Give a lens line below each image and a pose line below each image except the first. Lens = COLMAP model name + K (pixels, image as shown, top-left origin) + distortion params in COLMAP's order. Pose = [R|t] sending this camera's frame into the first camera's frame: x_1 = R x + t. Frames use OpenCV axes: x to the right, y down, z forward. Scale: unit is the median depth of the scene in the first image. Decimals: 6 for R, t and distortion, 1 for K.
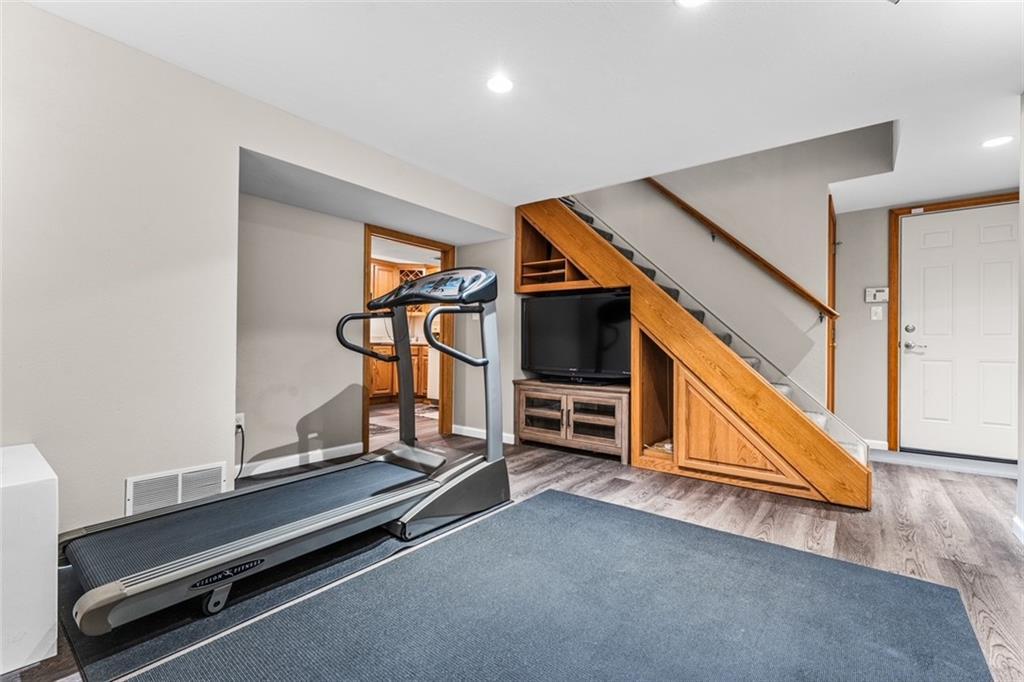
lens RADIAL K [[442.8, 0, 515.0], [0, 442.8, 342.3], [0, 0, 1]] dist [0.003632, 0.000096]
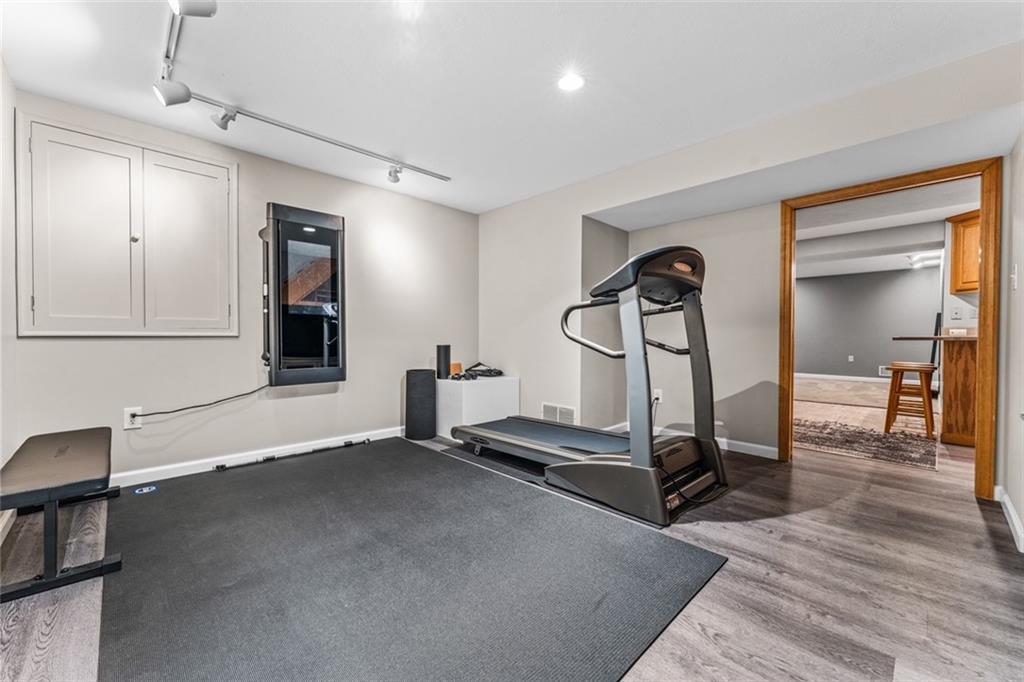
lens RADIAL K [[413.9, 0, 516.0], [0, 413.9, 342.5], [0, 0, 1]] dist [0.001860, -0.001141]
pose [[-0.146530, 0.002591, -0.989203, 0.818384], [0.001214, 0.999996, 0.002439, 0.016284], [0.989205, -0.000844, -0.146533, 0.888009]]
